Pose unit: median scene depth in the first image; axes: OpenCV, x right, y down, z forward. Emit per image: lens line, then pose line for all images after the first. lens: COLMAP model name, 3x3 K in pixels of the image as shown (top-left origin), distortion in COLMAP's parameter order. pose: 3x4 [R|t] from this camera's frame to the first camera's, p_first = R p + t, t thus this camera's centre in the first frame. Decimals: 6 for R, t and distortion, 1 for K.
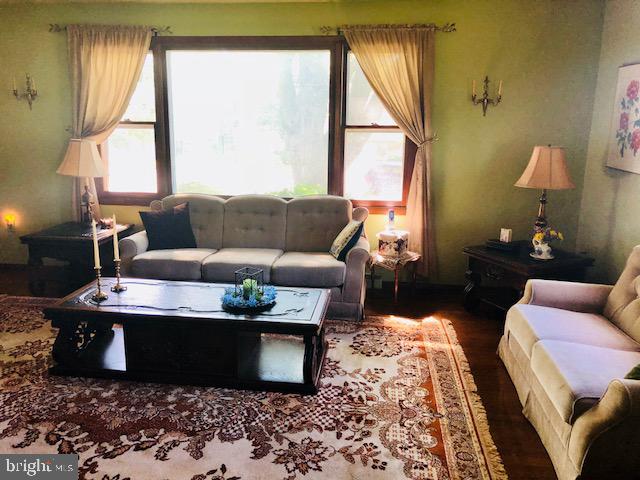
lens RADIAL K [[521.4, 0, 315.4], [0, 521.4, 233.4], [0, 0, 1]] dist [0.039421, -0.044403]
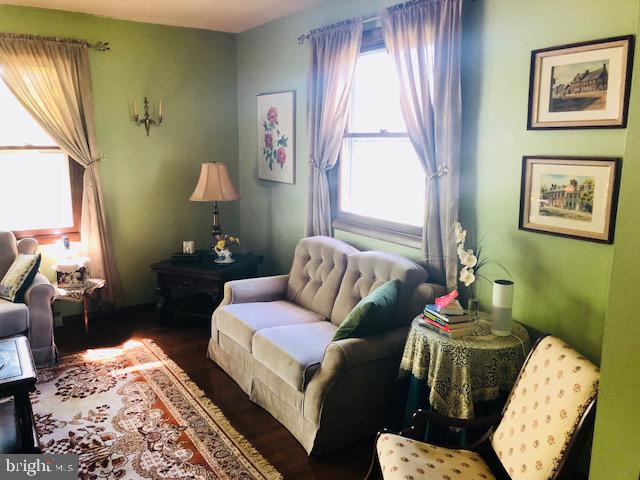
lens RADIAL K [[521.4, 0, 308.8], [0, 521.4, 238.8], [0, 0, 1]] dist [0.039421, -0.044403]
pose [[0.769487, -0.126047, 0.626101, -0.117648], [0.141945, 0.989565, 0.024767, -0.005273], [-0.622689, 0.069814, 0.779349, 0.019179]]
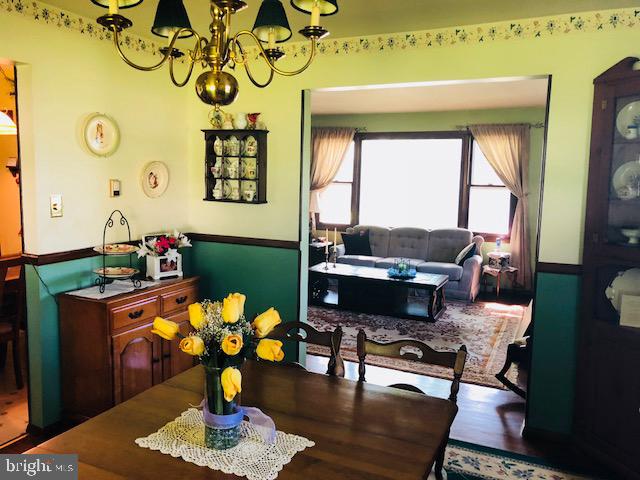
lens RADIAL K [[521.4, 0, 308.7], [0, 521.4, 236.8], [0, 0, 1]] dist [0.039421, -0.044403]
pose [[0.948902, 0.044729, -0.312384, 0.112154], [-0.077070, 0.992776, -0.091960, 0.156011], [0.306014, 0.111336, 0.945495, -0.739380]]
